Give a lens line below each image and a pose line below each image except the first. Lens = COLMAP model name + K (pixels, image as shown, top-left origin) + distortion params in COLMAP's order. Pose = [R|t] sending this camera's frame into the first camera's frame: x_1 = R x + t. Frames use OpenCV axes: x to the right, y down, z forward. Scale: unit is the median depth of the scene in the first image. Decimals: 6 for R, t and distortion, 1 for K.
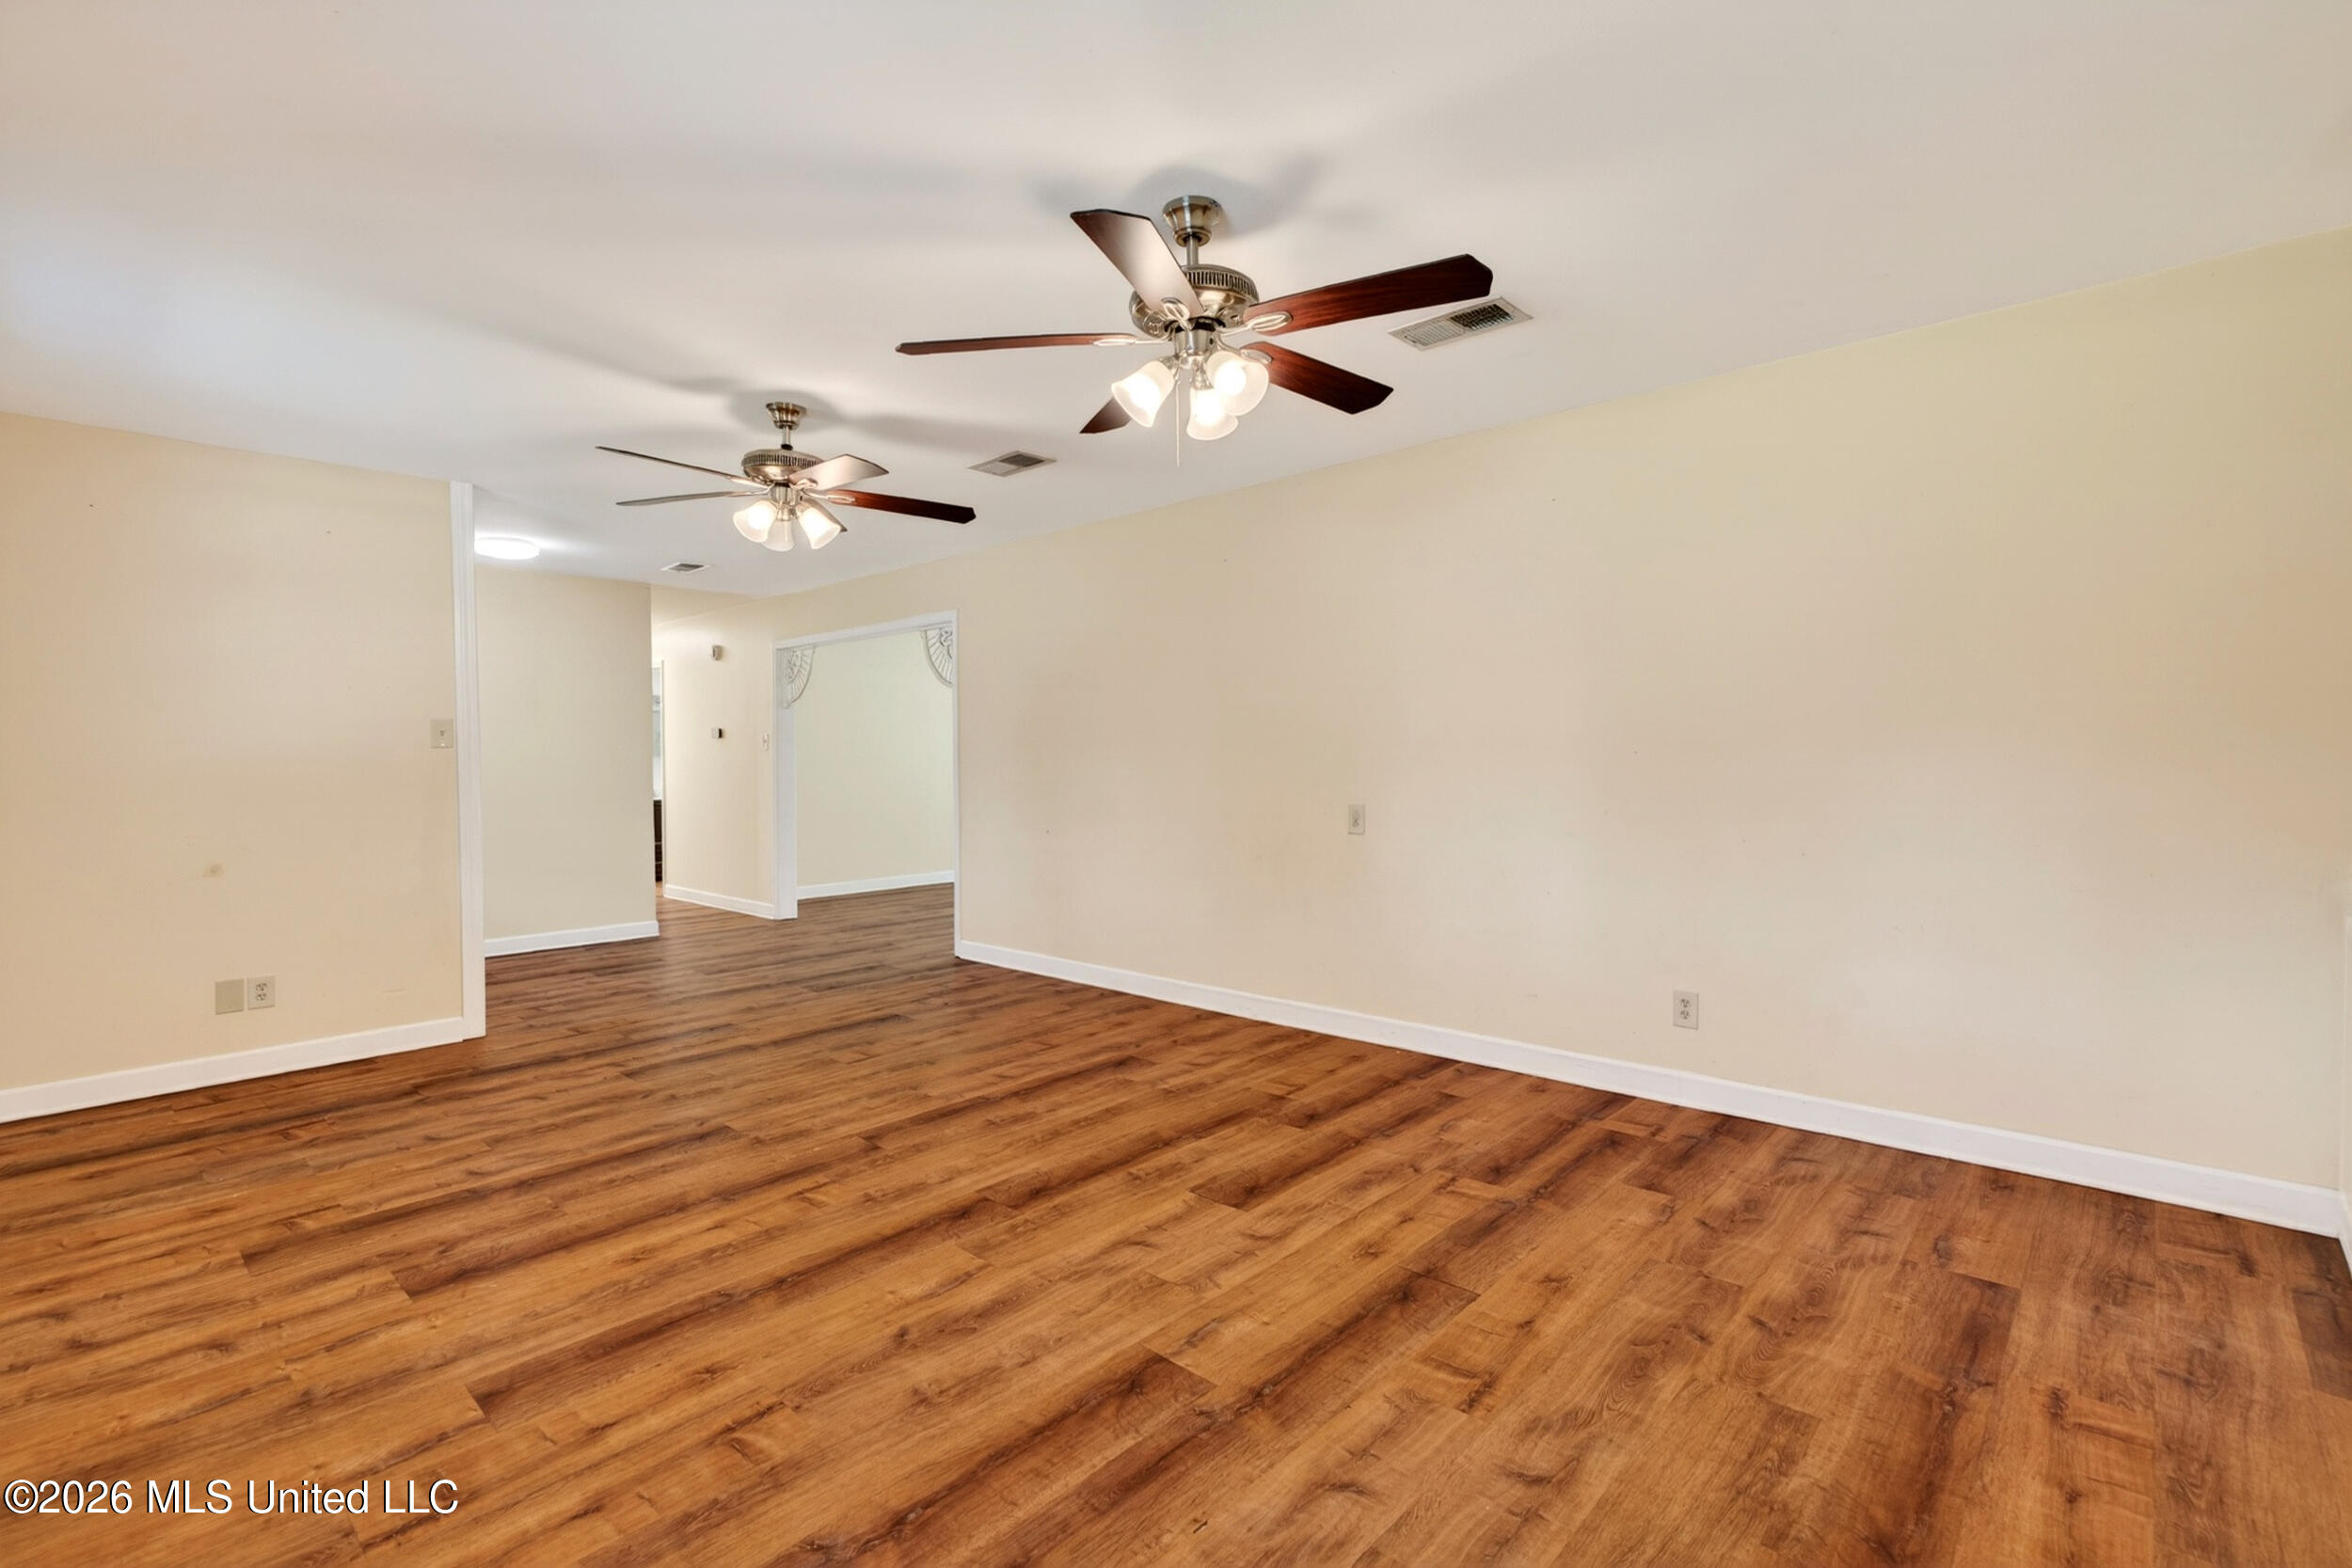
lens RADIAL K [[1063.9, 0, 1176.4], [0, 1063.9, 769.0], [0, 0, 1]] dist [-0.000439, -0.001857]
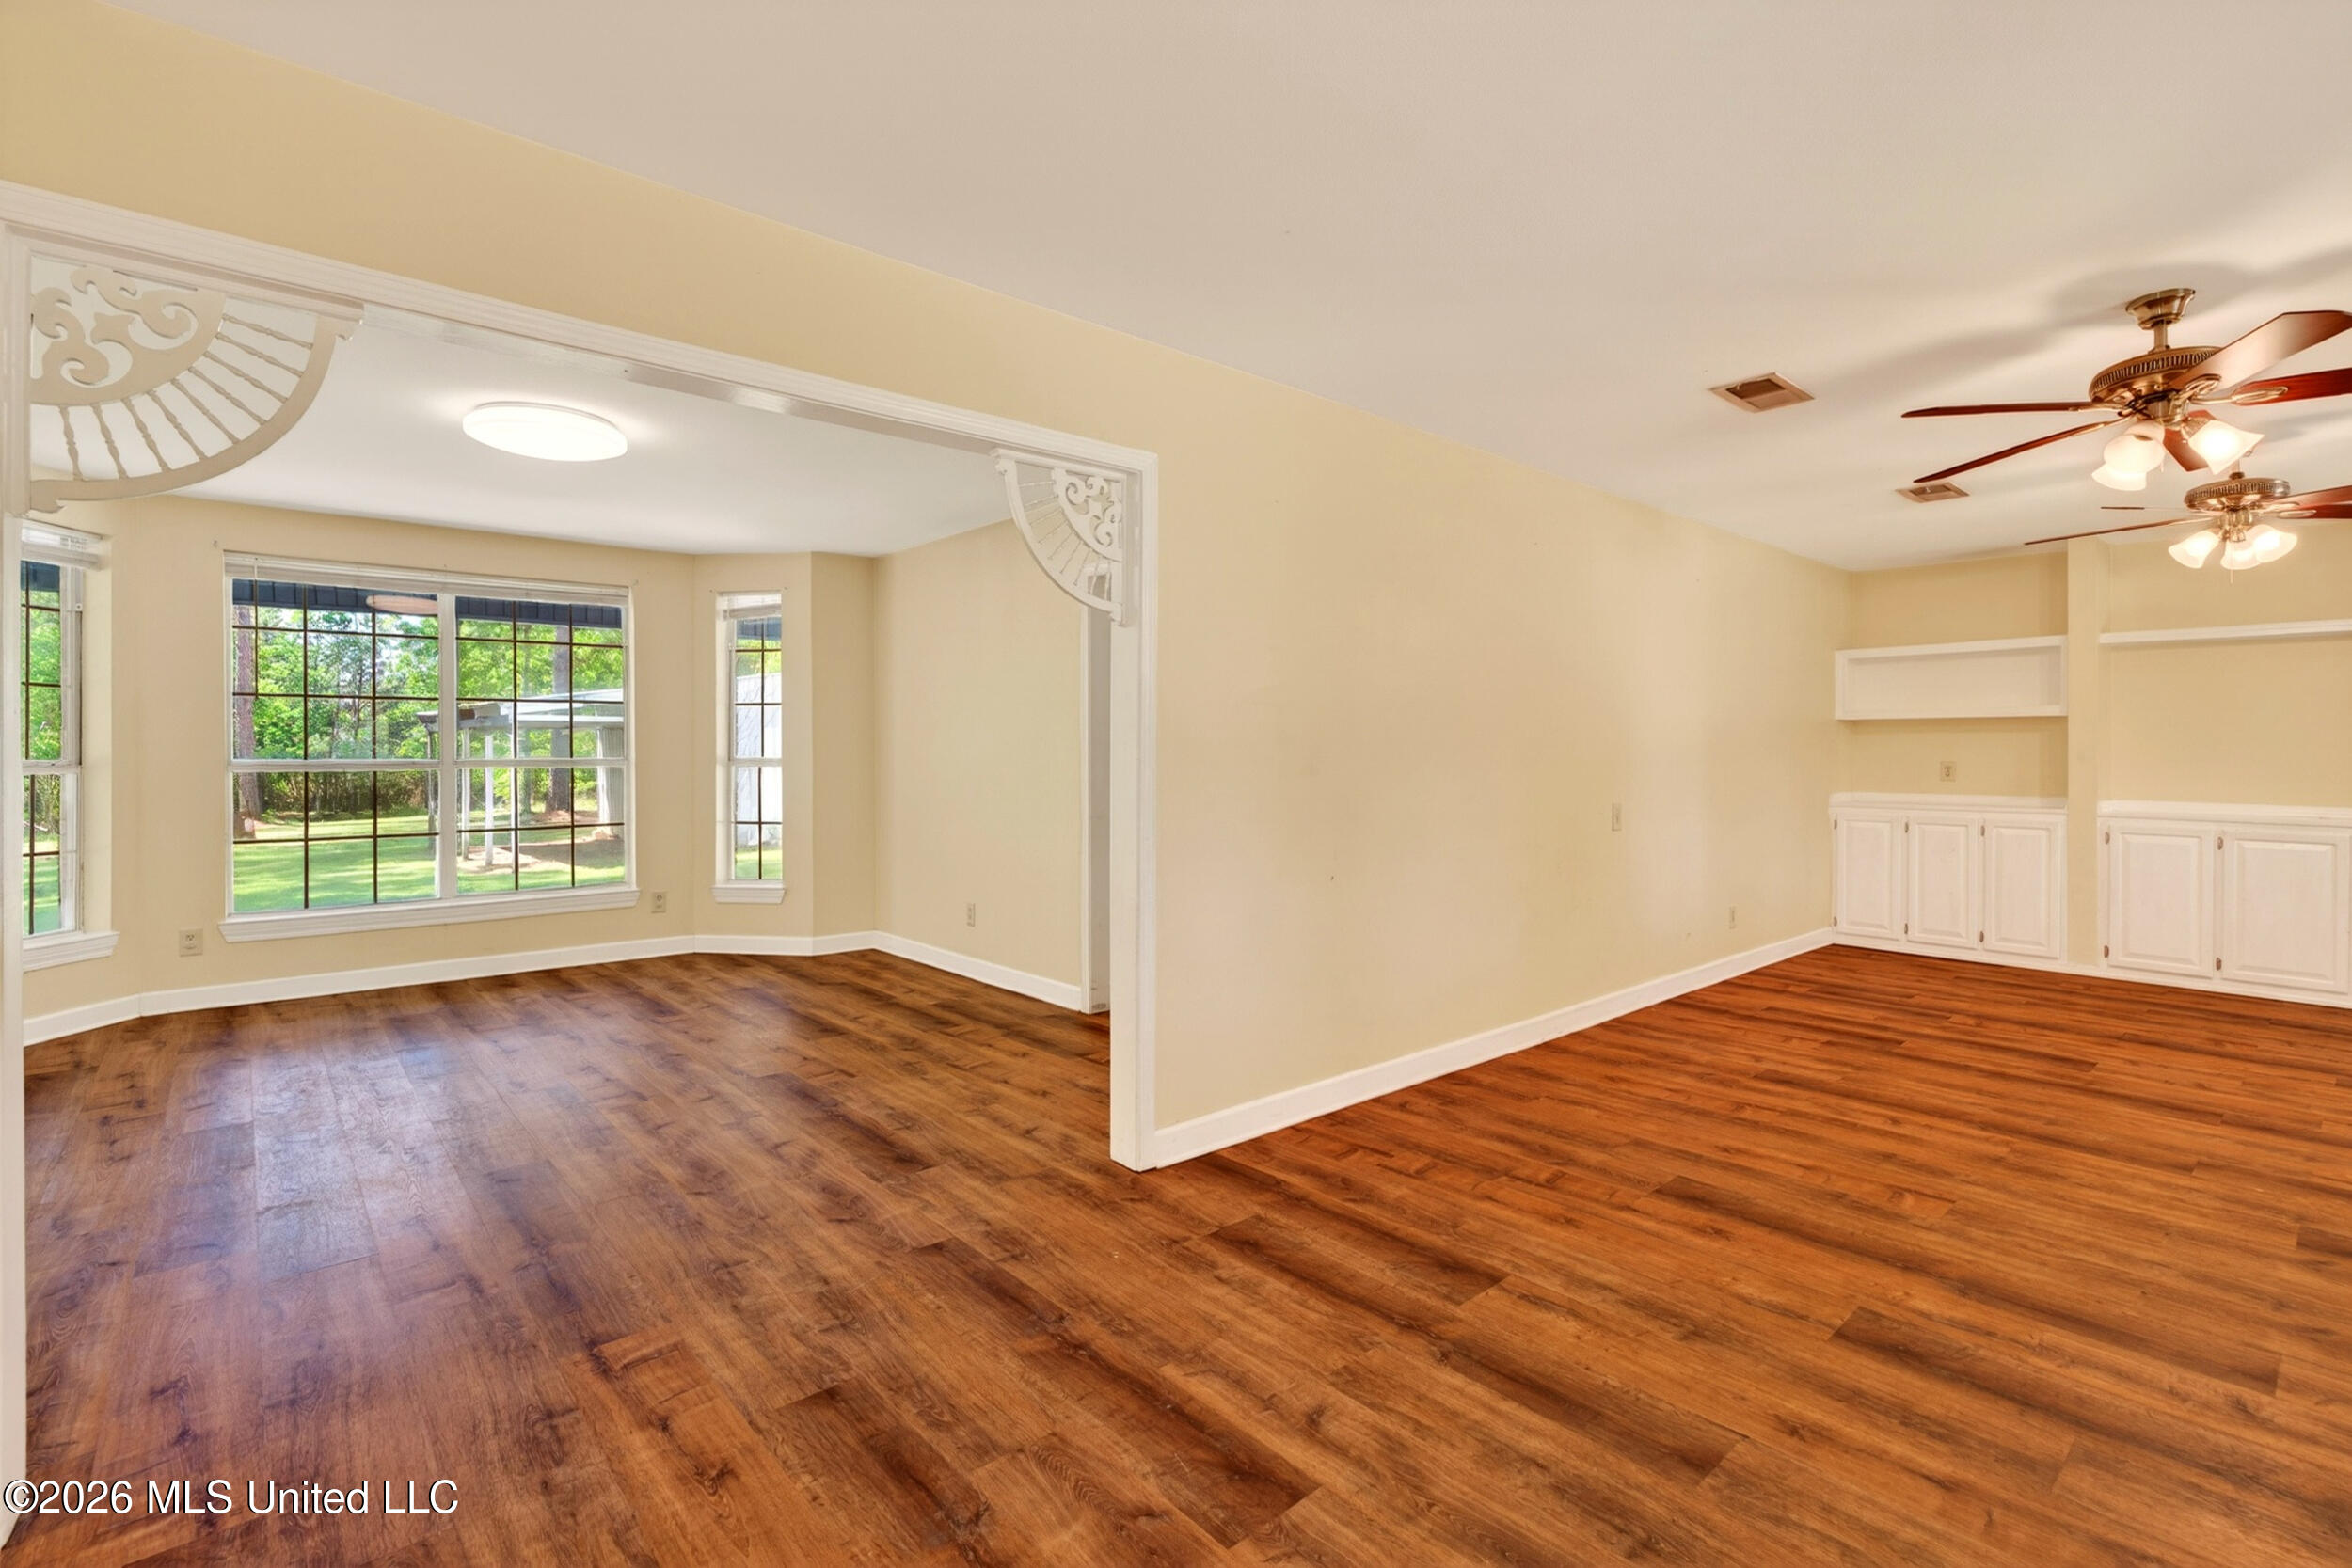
lens RADIAL K [[1063.9, 0, 1174.1], [0, 1063.9, 755.3], [0, 0, 1]] dist [-0.000439, -0.001857]
pose [[0.101852, 0.010657, 0.994742, -1.514335], [0.008418, 0.999898, -0.011574, -0.012450], [-0.994764, 0.009553, 0.101752, 2.065125]]
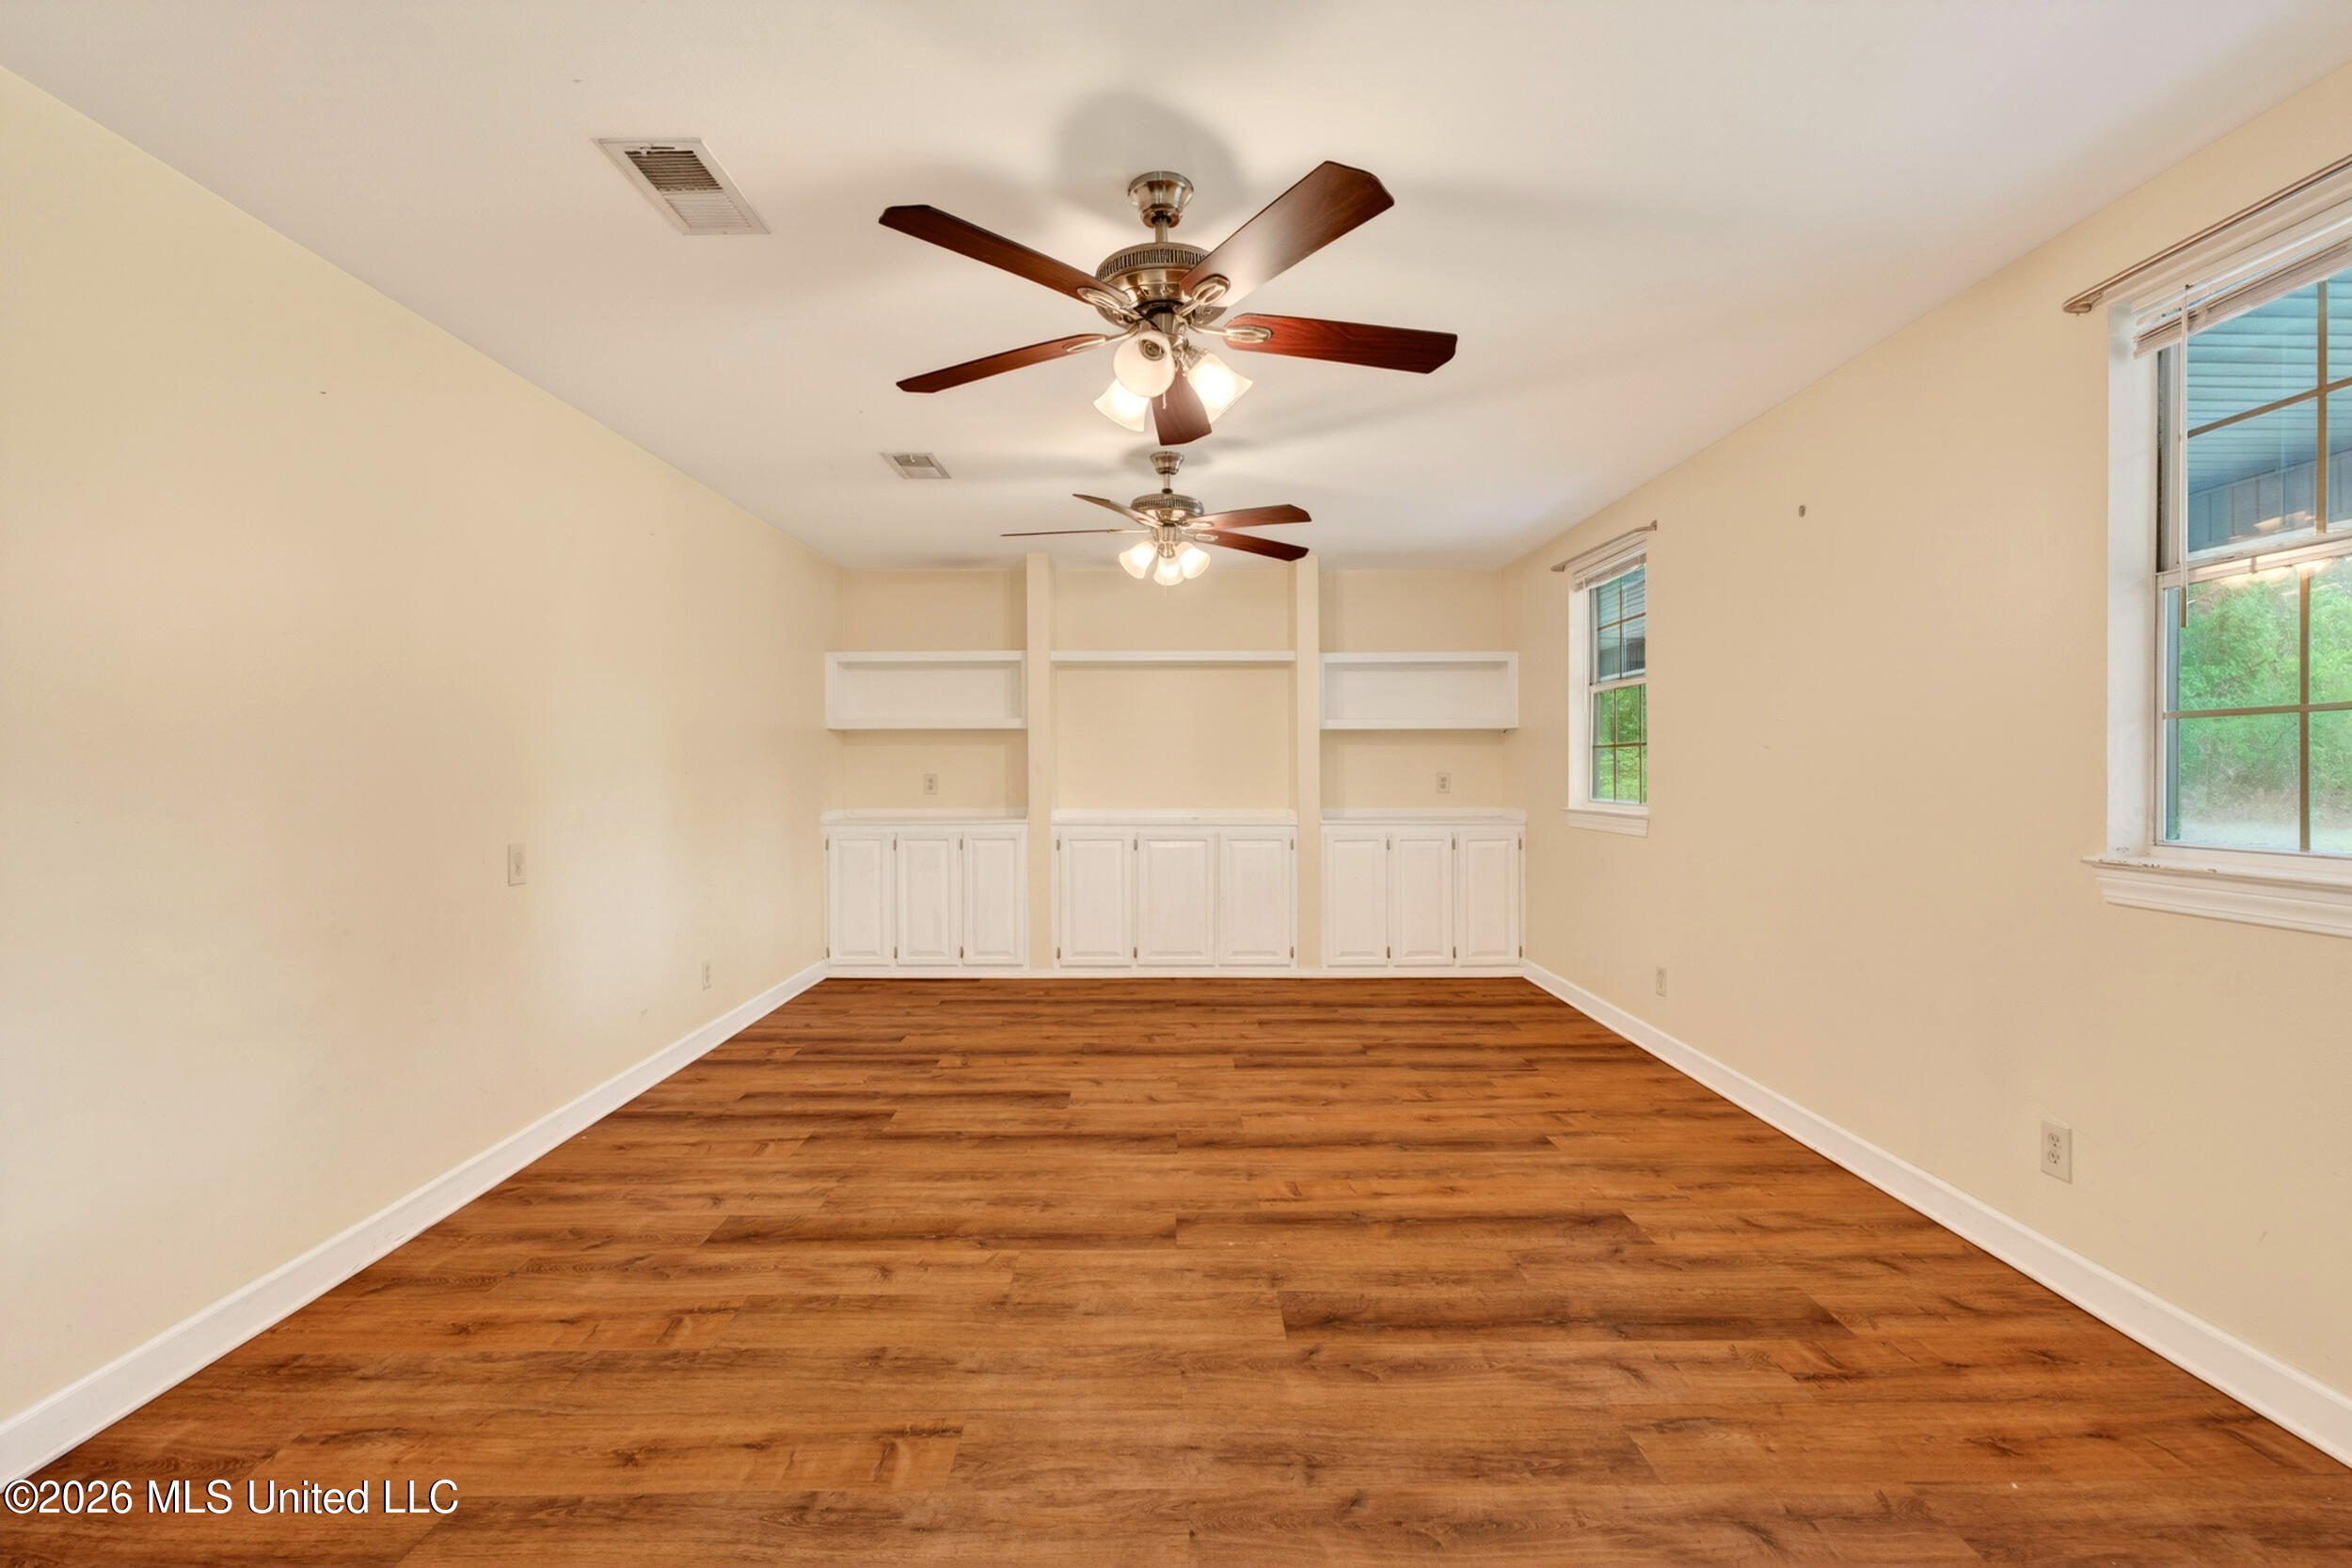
lens RADIAL K [[1063.9, 0, 1175.7], [0, 1063.9, 782.0], [0, 0, 1]] dist [-0.000439, -0.001857]
pose [[-0.687911, 0.004400, 0.725782, -1.026371], [0.021065, 0.999681, 0.013905, -0.013810], [-0.725489, 0.024854, -0.687784, 1.795429]]
